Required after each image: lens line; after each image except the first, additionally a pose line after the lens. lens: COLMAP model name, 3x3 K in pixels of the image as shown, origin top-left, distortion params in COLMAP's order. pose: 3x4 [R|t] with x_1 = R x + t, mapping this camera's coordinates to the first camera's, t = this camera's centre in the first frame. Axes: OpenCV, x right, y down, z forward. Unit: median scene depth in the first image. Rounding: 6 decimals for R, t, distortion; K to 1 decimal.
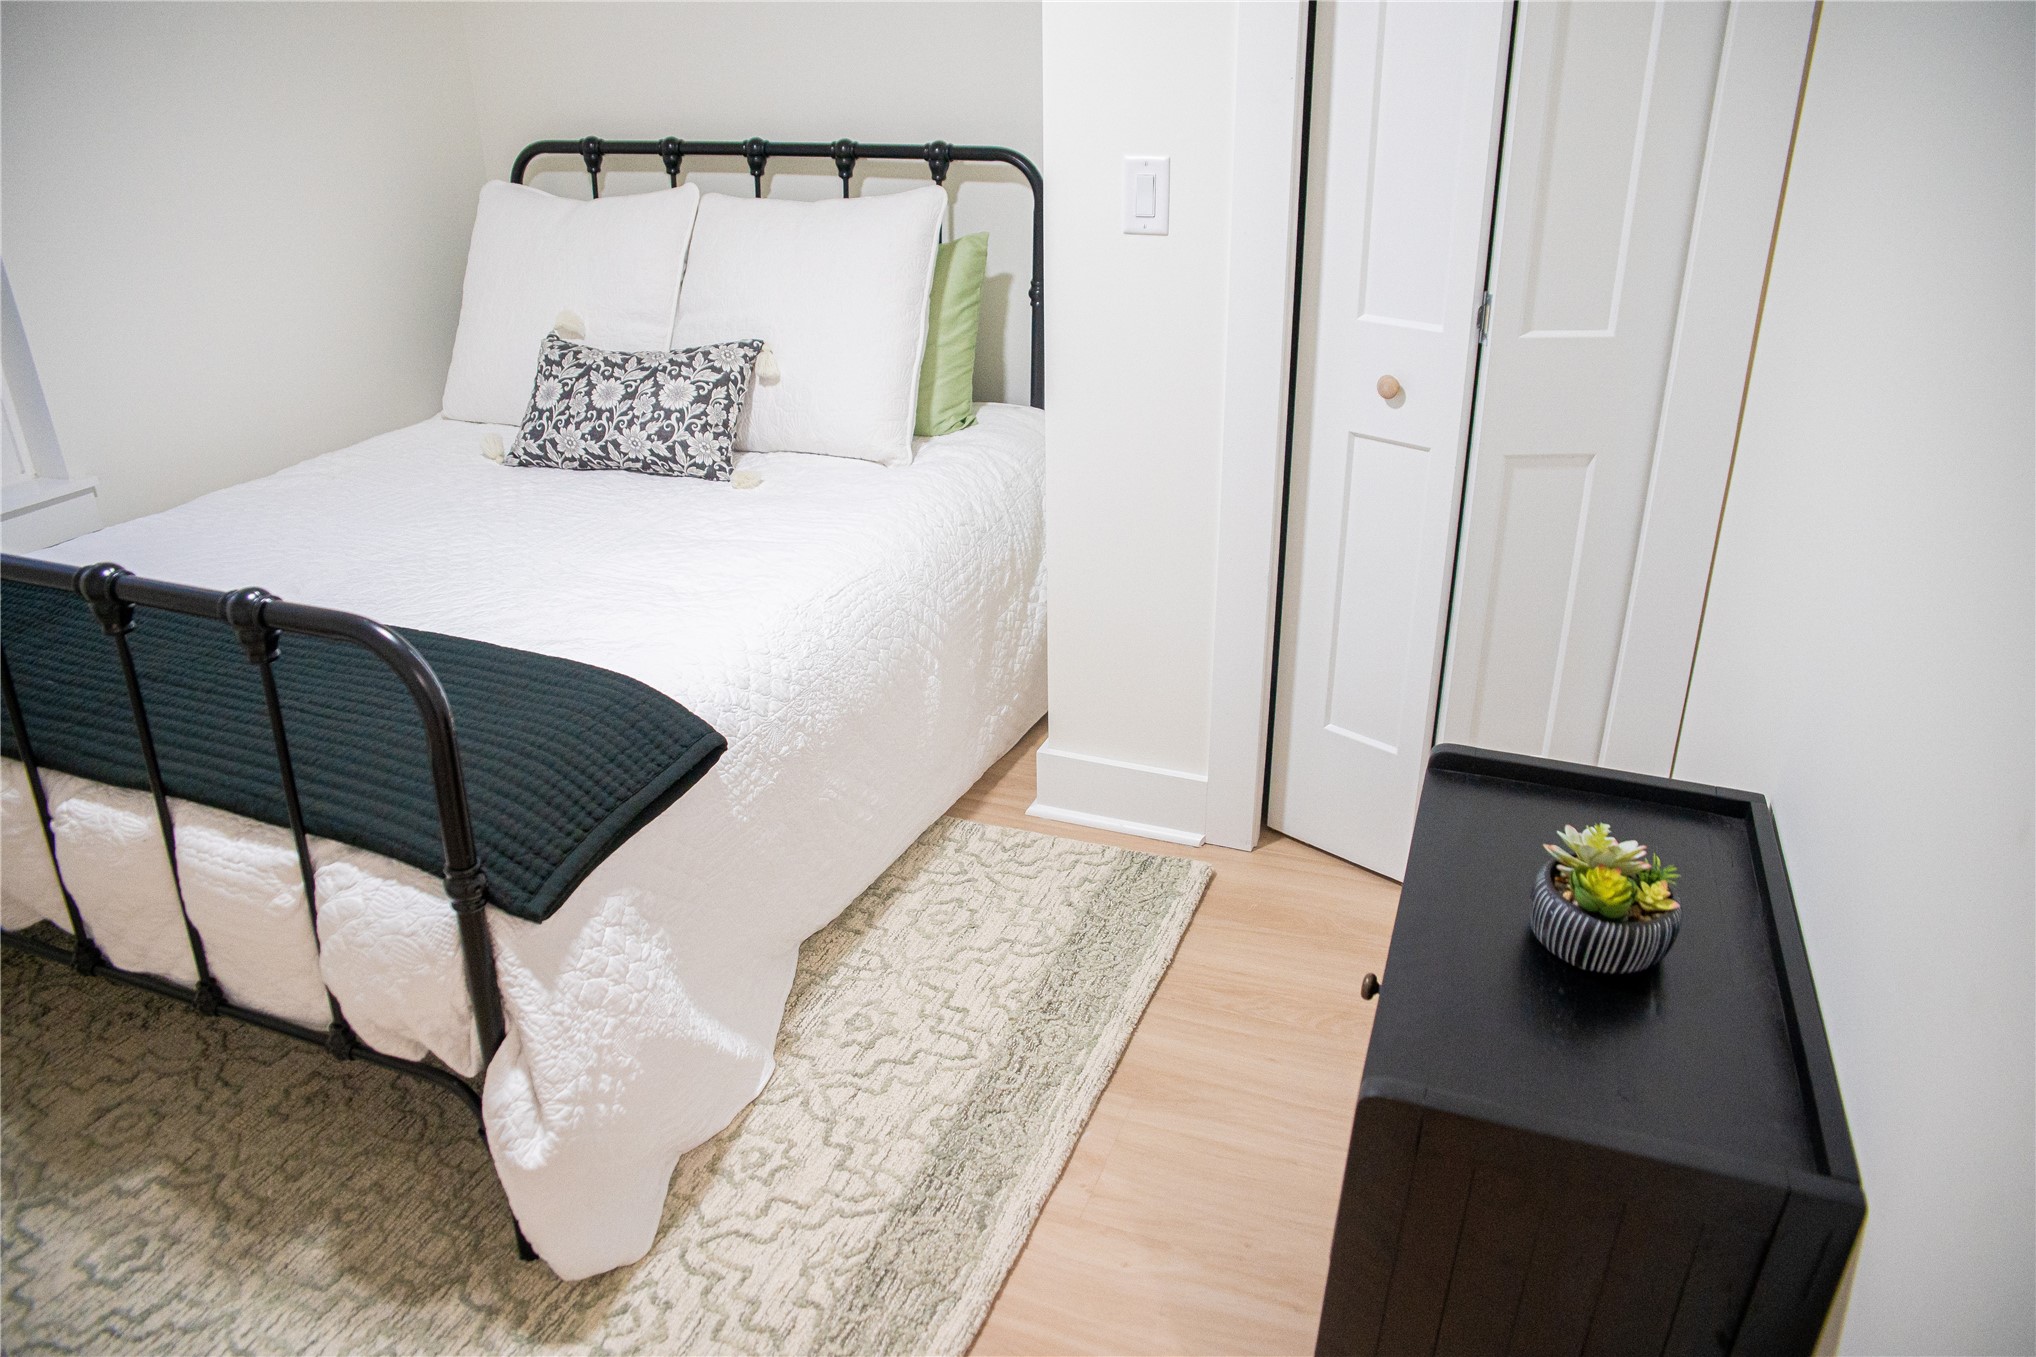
lens RADIAL K [[1390.2, 0, 1018.0], [0, 1390.2, 678.5], [0, 0, 1]] dist [-0.122687, 0.092095]
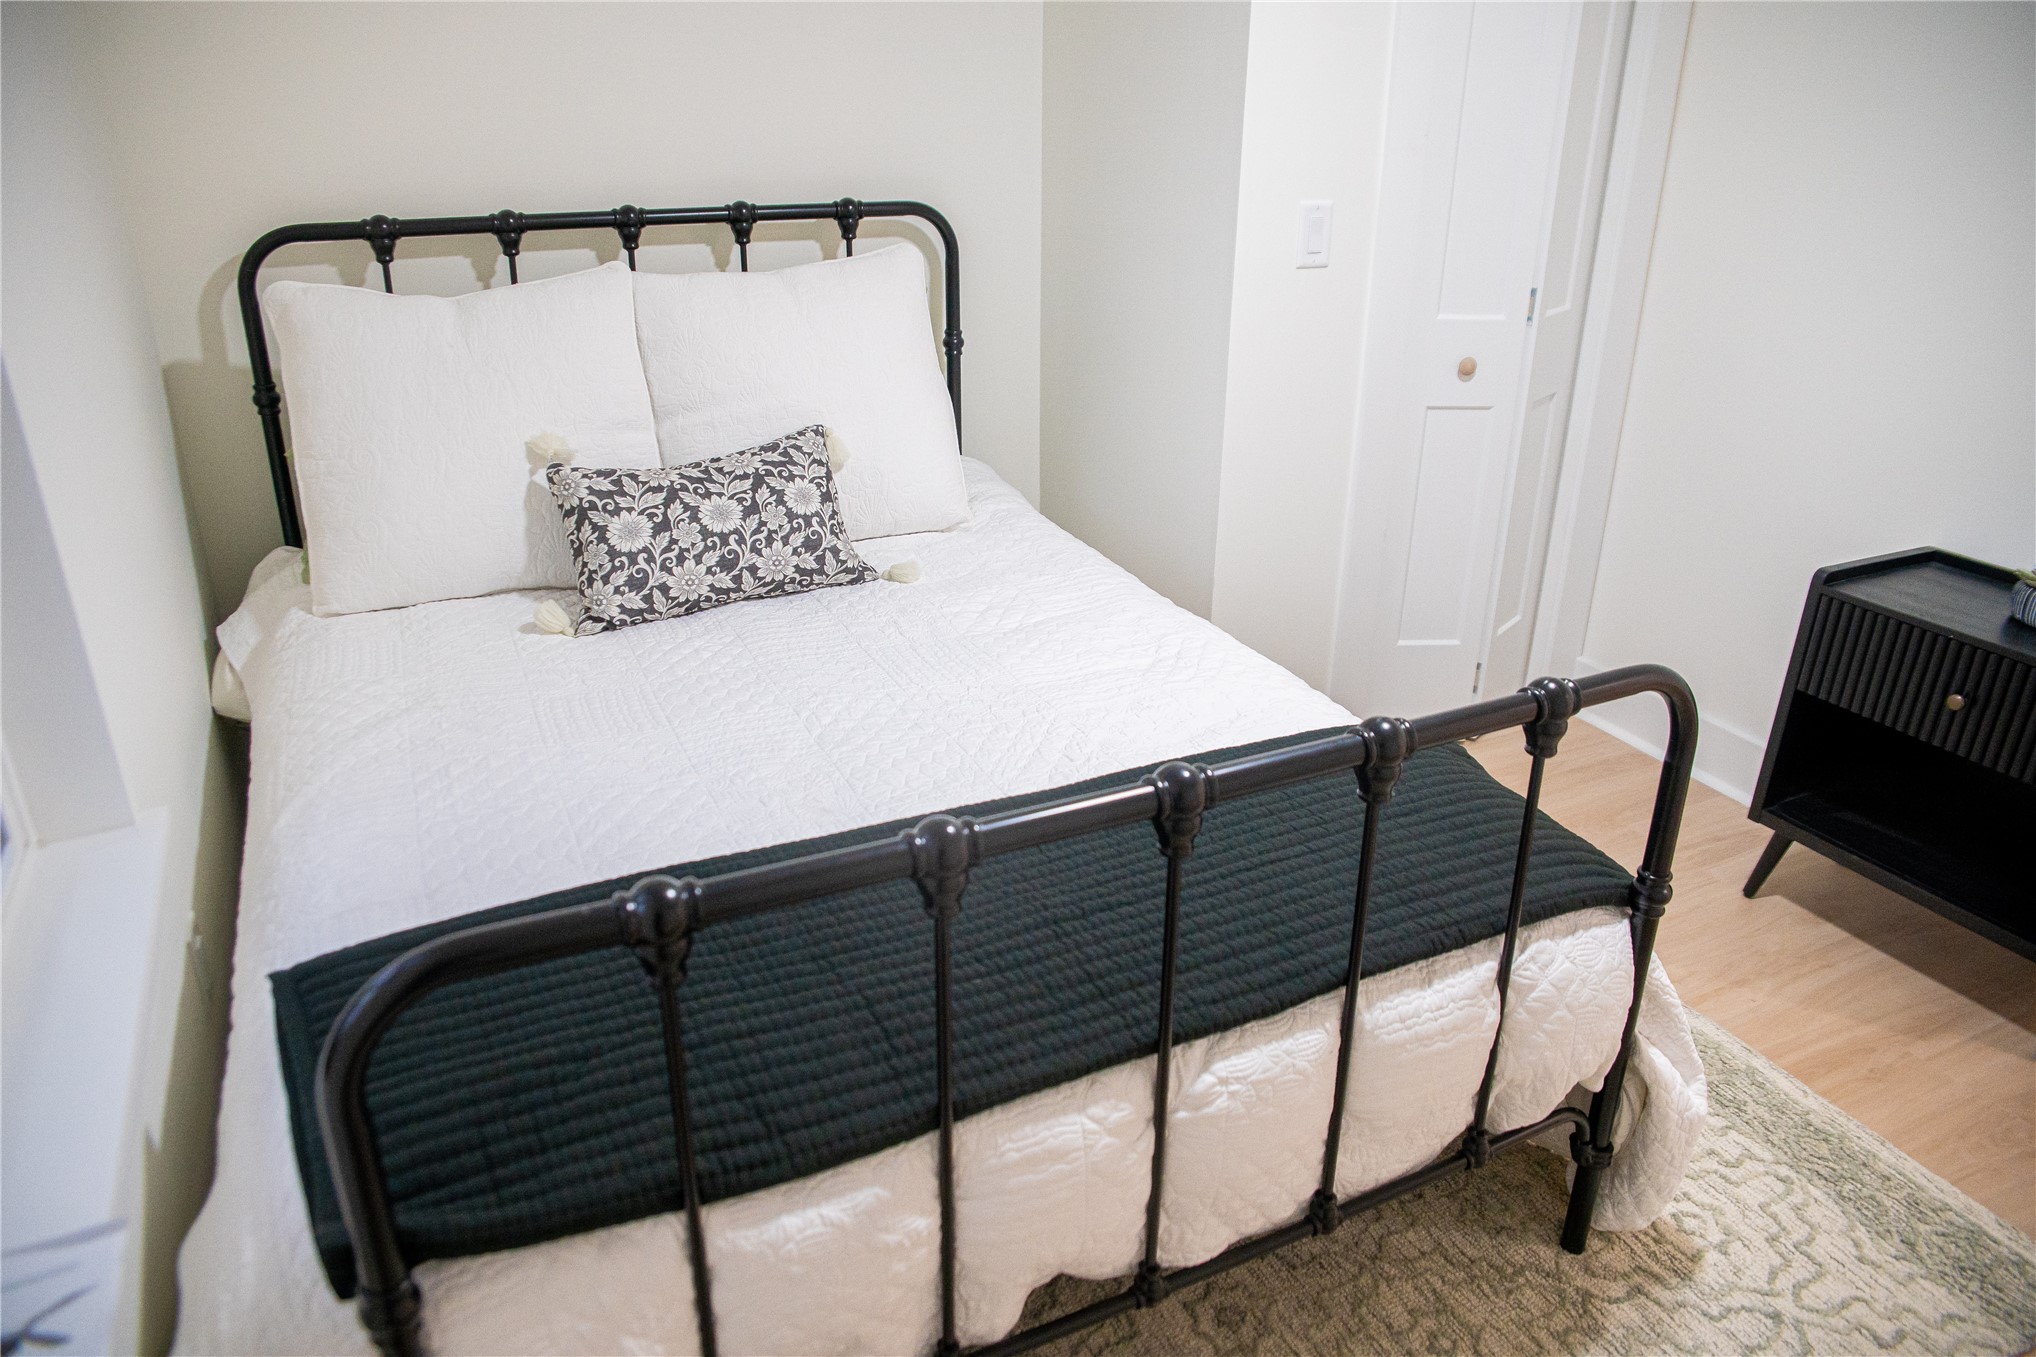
lens RADIAL K [[1390.2, 0, 1018.0], [0, 1390.2, 678.5], [0, 0, 1]] dist [-0.122687, 0.092095]
pose [[0.681208, -0.280979, 0.676022, -0.966255], [0.296321, 0.950216, 0.096350, -0.176926], [-0.669440, 0.134685, 0.730555, 0.359737]]
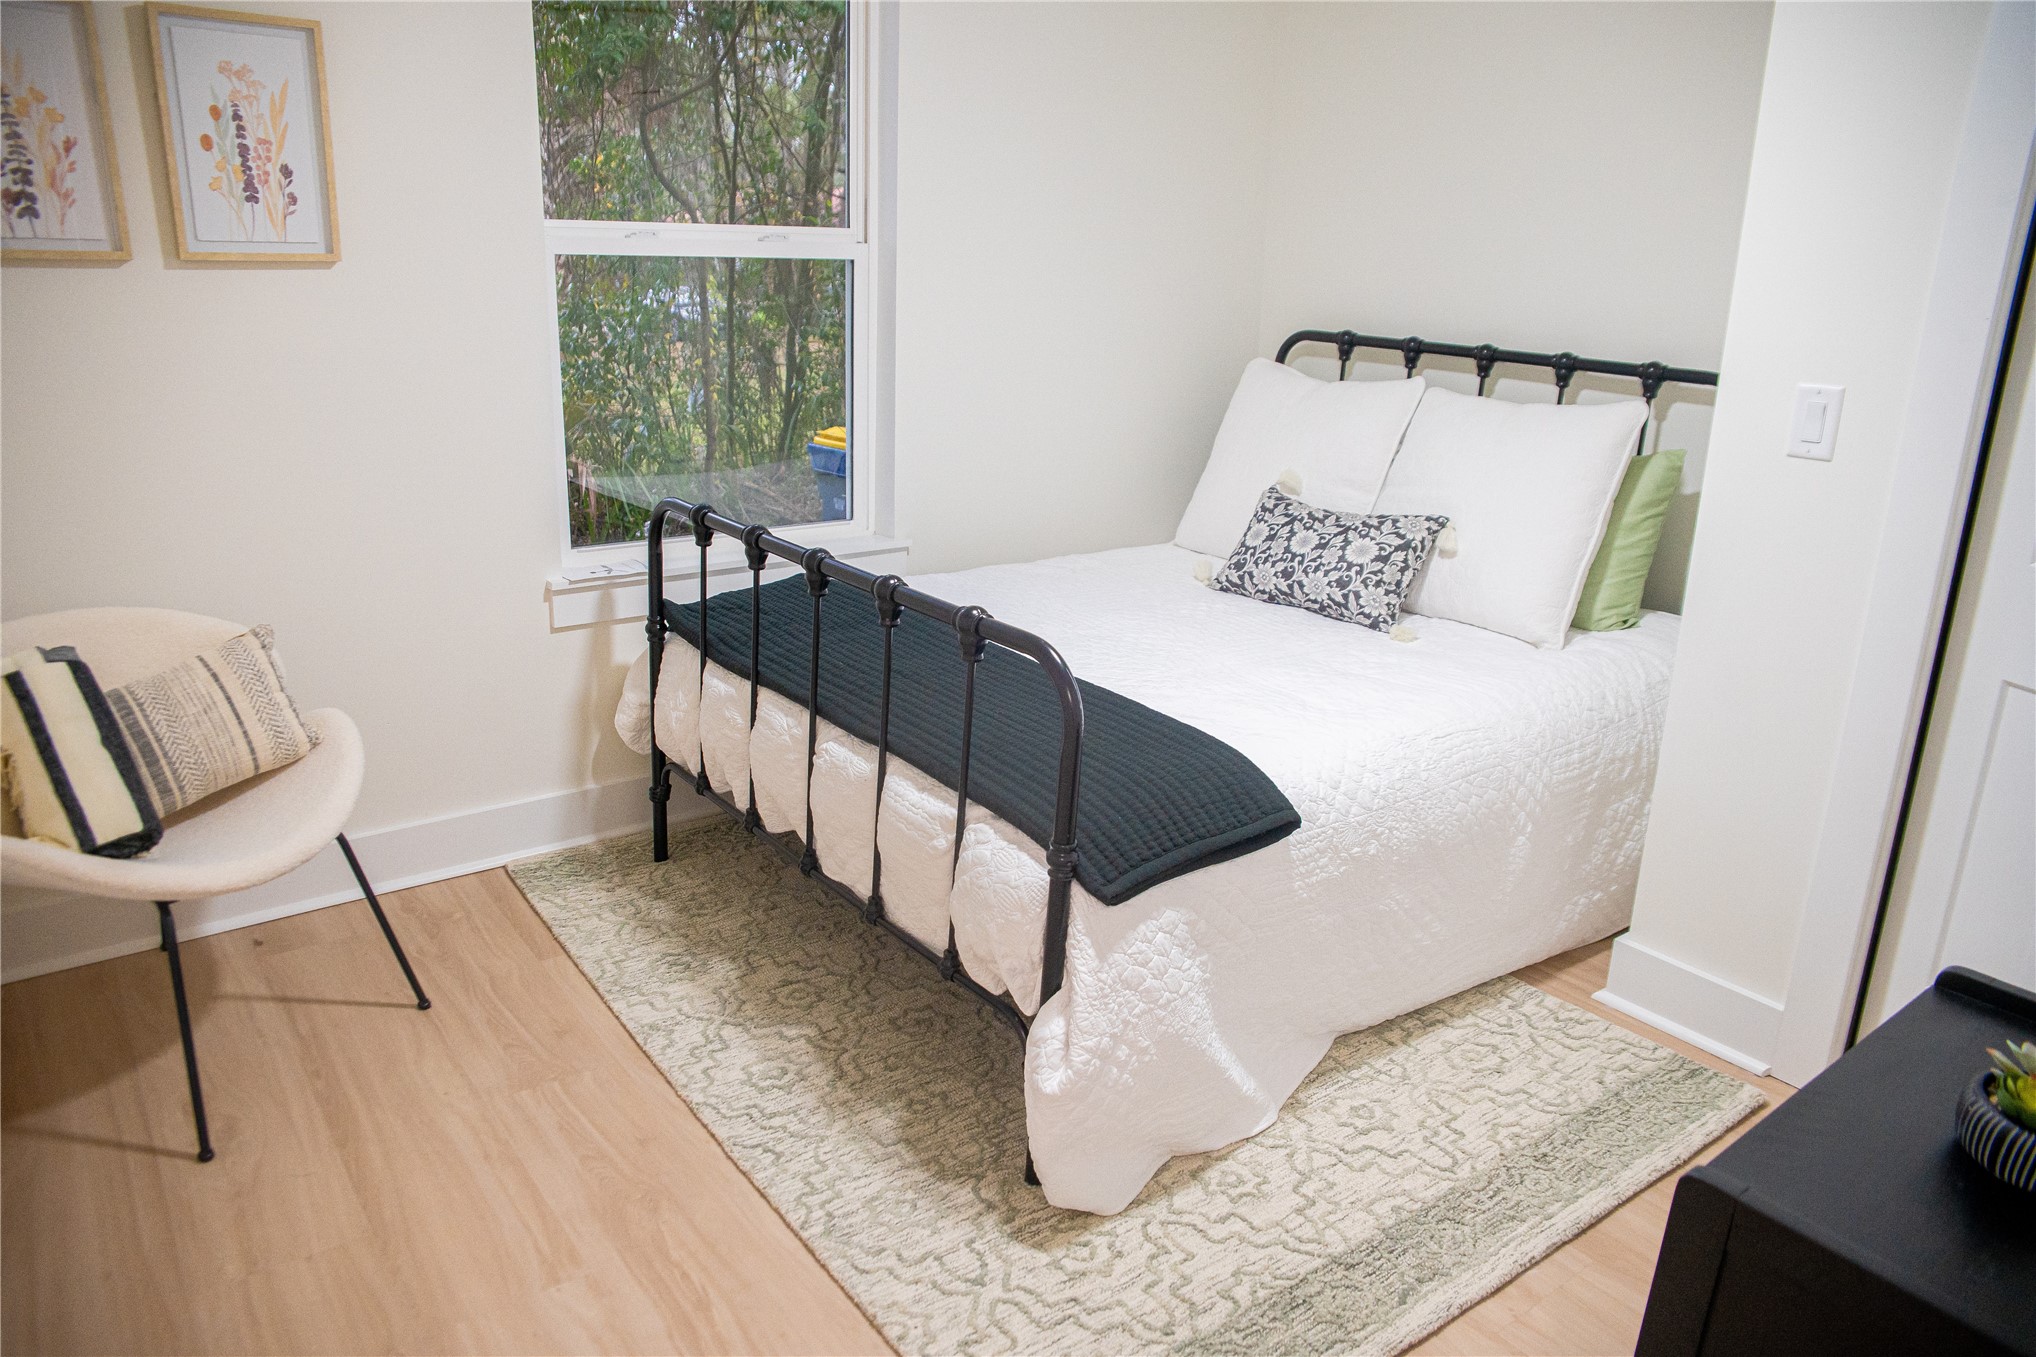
lens RADIAL K [[1390.2, 0, 1018.0], [0, 1390.2, 678.5], [0, 0, 1]] dist [-0.122687, 0.092095]
pose [[0.847881, 0.187121, -0.496068, 0.121167], [-0.255092, 0.964210, -0.072297, 0.062571], [0.464785, 0.187842, 0.865269, -0.126992]]
